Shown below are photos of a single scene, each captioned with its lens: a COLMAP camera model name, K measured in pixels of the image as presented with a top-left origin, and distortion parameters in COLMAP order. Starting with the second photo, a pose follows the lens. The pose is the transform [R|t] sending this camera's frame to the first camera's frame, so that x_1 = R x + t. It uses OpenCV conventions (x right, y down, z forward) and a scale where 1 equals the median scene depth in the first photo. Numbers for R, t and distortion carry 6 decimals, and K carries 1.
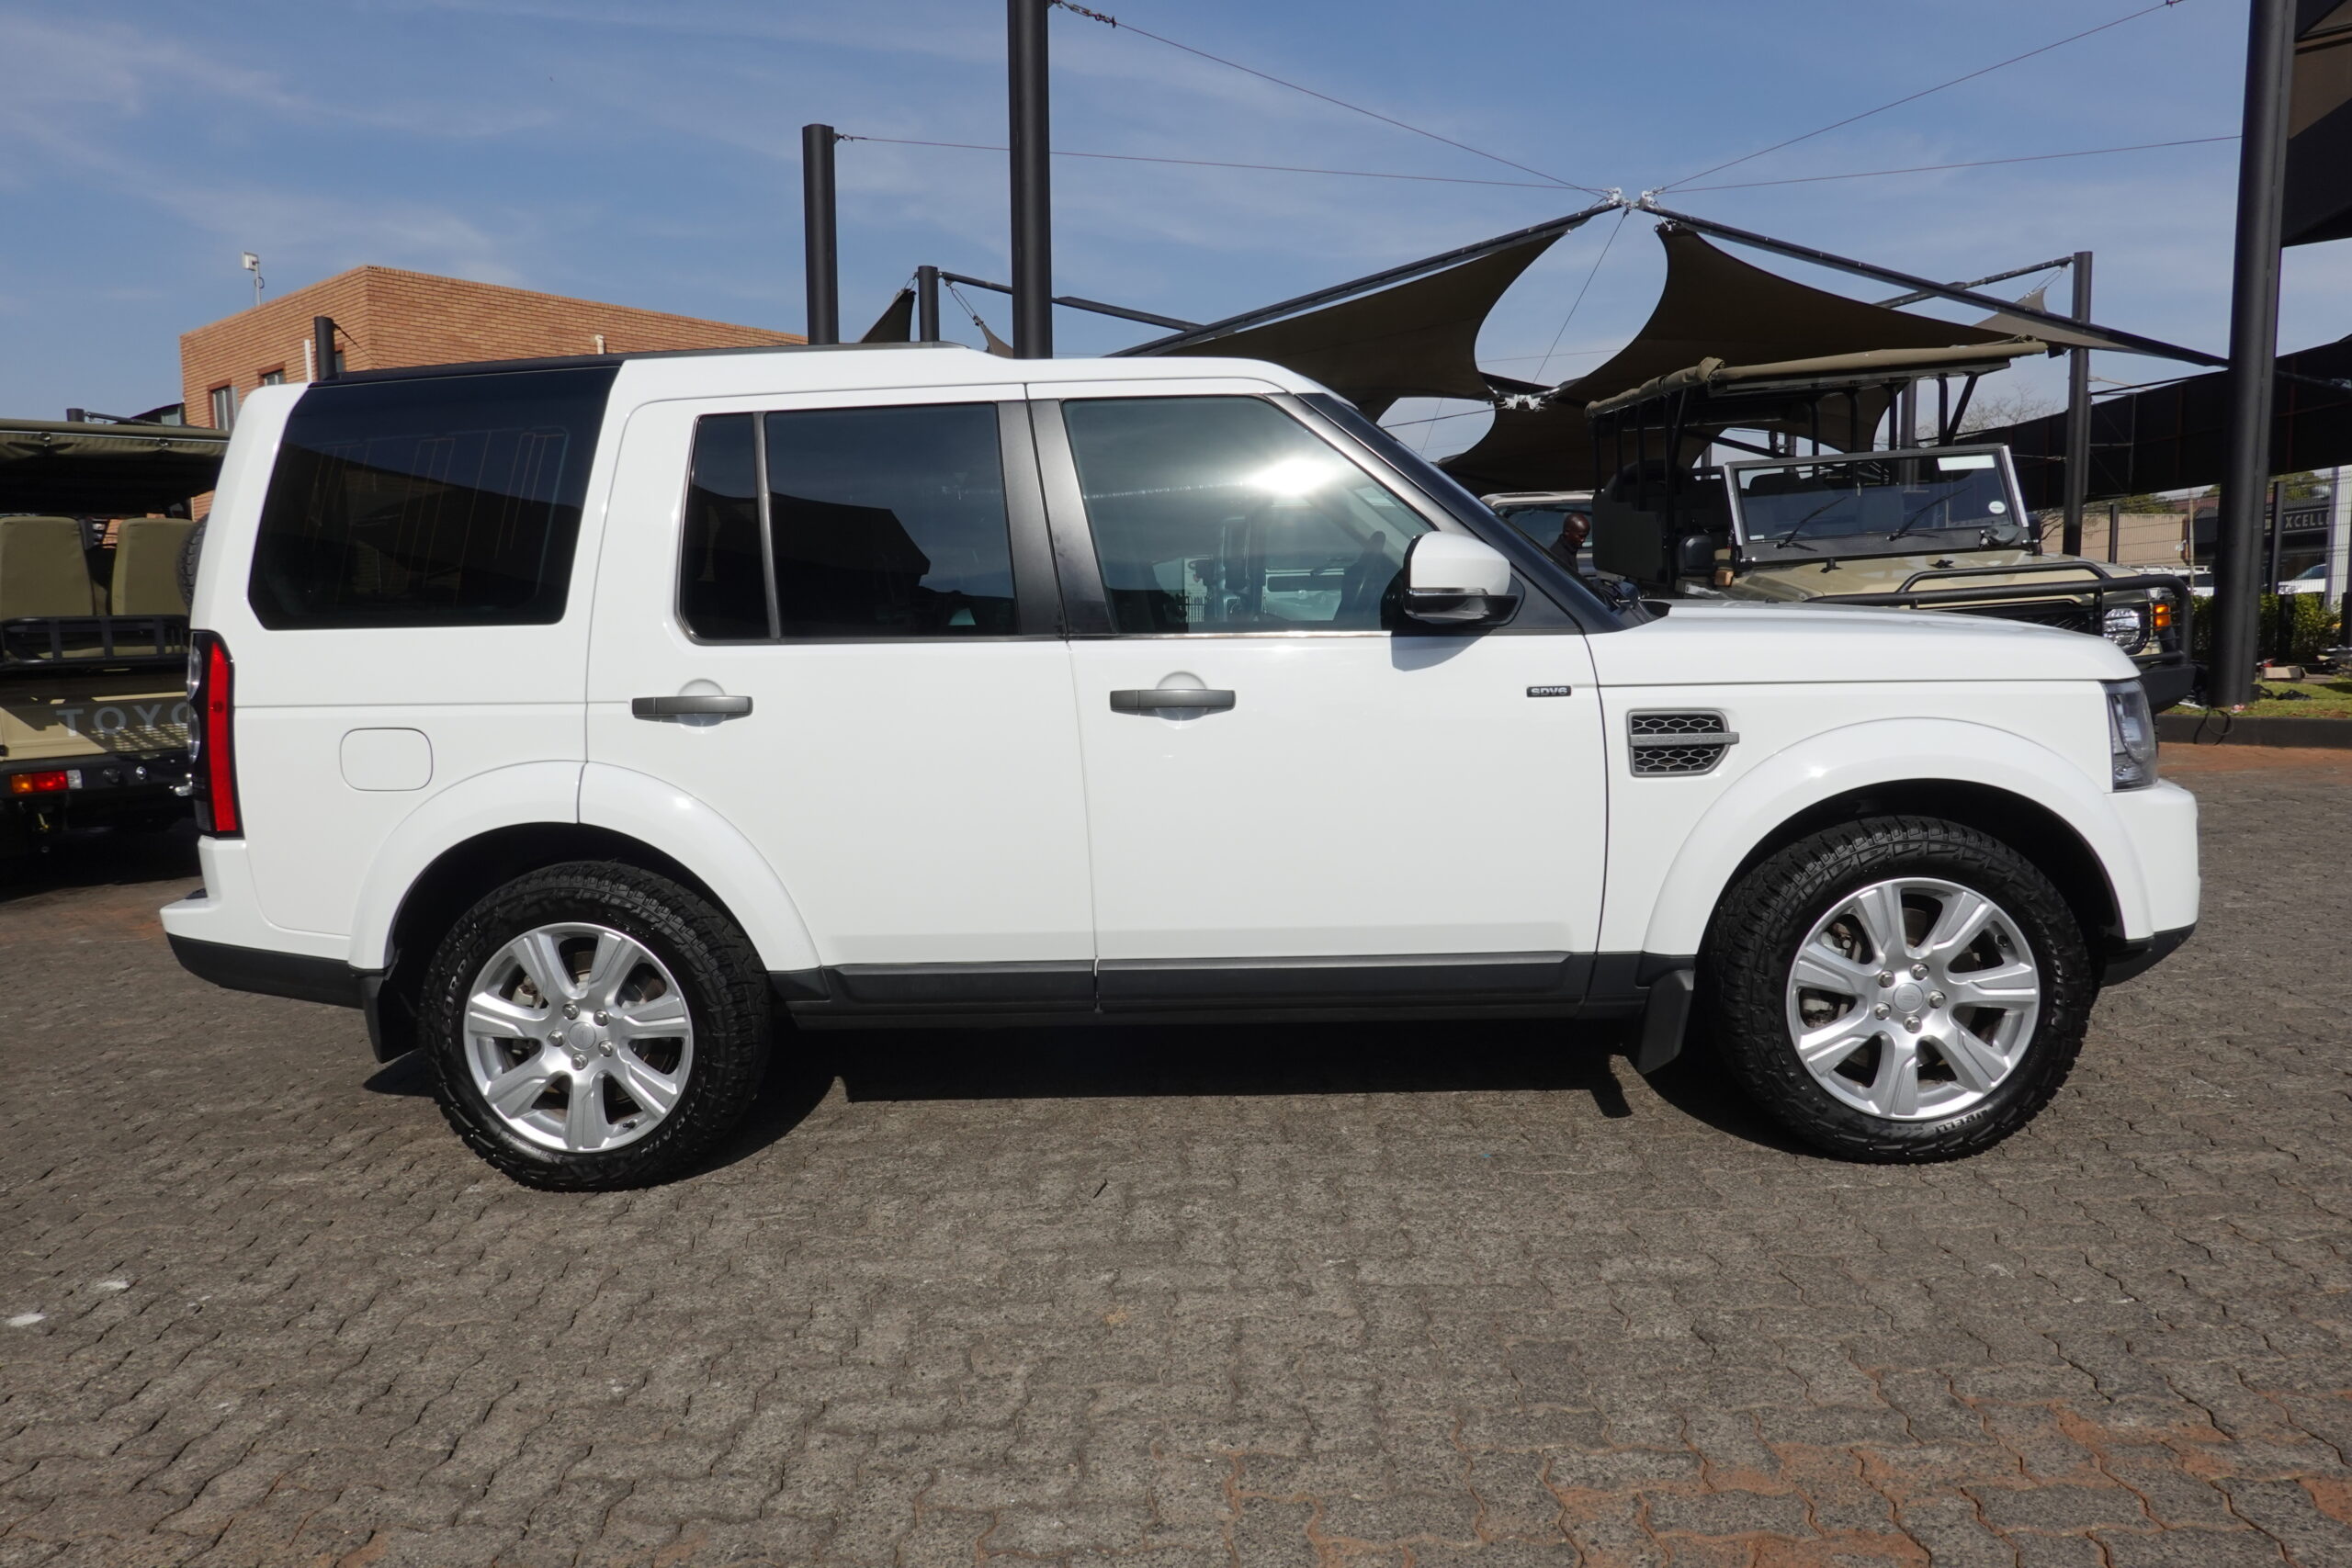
lens RADIAL K [[1564.4, 0, 1178.9], [0, 1564.4, 790.8], [0, 0, 1]] dist [-0.010012, 0.005336]
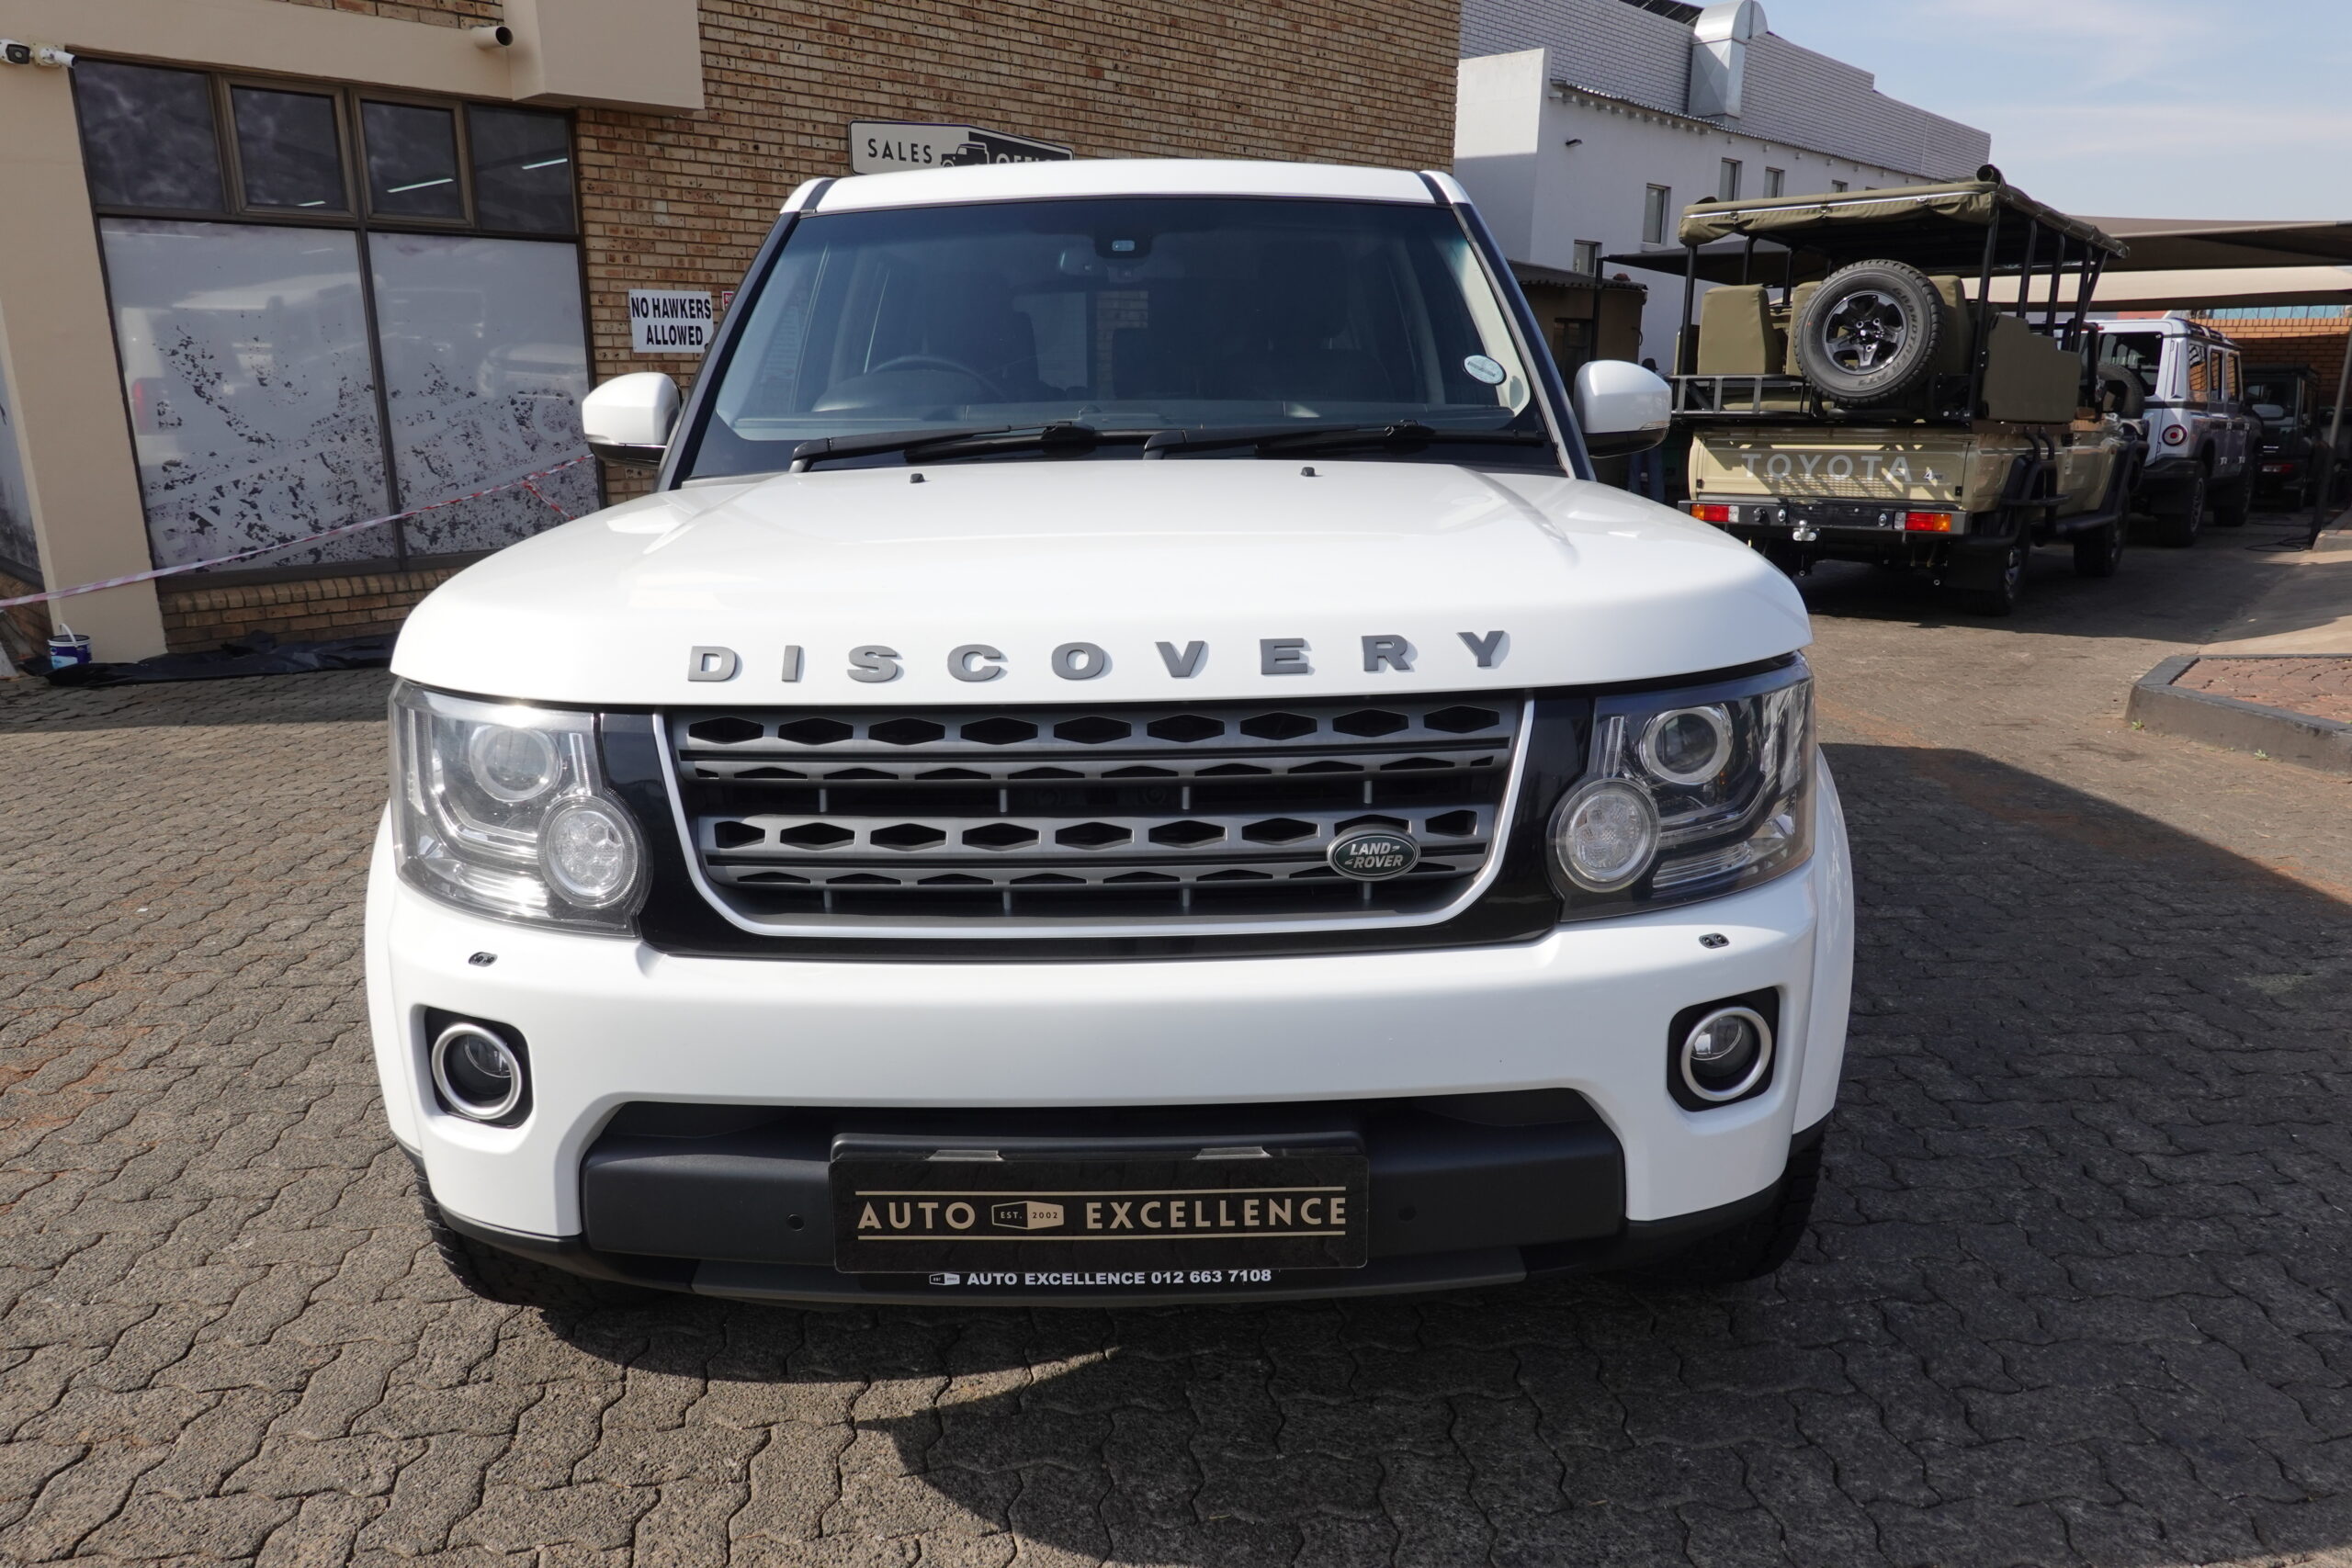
lens RADIAL K [[1564.4, 0, 1181.0], [0, 1564.4, 788.8], [0, 0, 1]] dist [-0.010012, 0.005336]
pose [[0.057985, 0.277141, -0.959078, 1.140835], [-0.104556, 0.957097, 0.270247, -0.207162], [0.992827, 0.084607, 0.084474, 1.222747]]
